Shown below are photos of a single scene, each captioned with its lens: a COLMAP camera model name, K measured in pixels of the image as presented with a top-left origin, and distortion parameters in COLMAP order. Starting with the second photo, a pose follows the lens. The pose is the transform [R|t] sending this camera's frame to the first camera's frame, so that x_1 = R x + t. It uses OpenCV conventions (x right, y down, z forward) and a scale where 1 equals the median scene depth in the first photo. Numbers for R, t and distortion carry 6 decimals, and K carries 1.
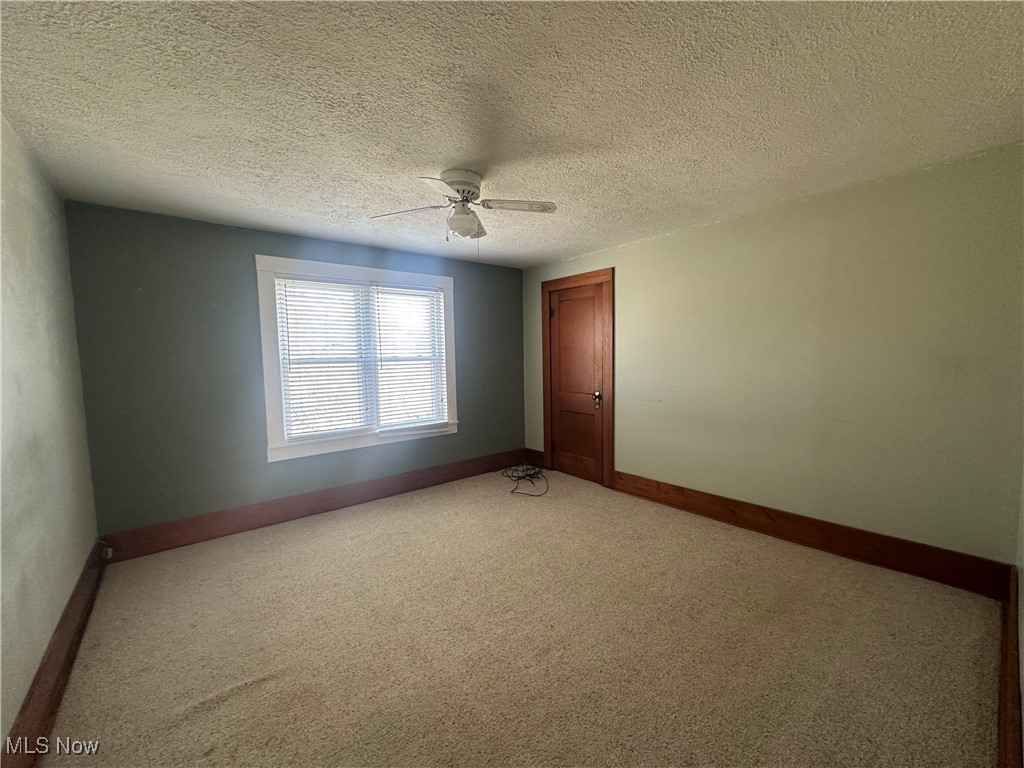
lens RADIAL K [[408.1, 0, 512.0], [0, 408.1, 384.0], [0, 0, 1]] dist [0.001047, -0.000039]
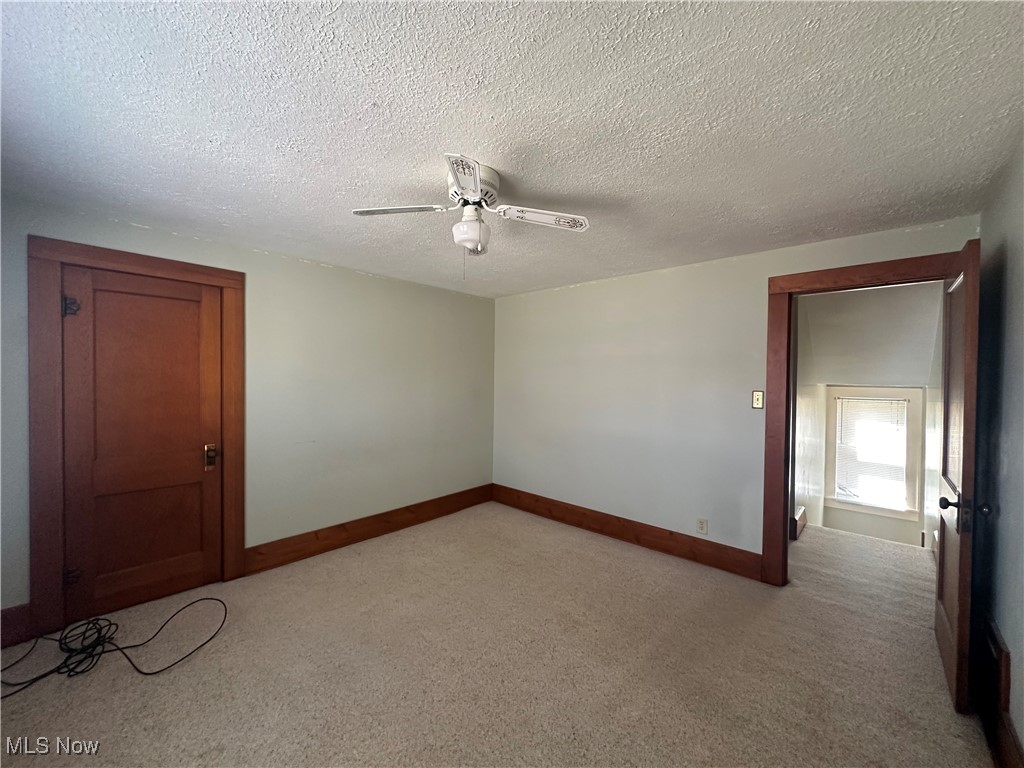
lens RADIAL K [[408.1, 0, 512.0], [0, 408.1, 384.0], [0, 0, 1]] dist [0.001047, -0.000039]
pose [[-0.145772, 0.007134, 0.989293, -0.572930], [0.061527, 0.998104, 0.001868, -0.057314], [-0.987403, 0.061141, -0.145934, 0.654159]]
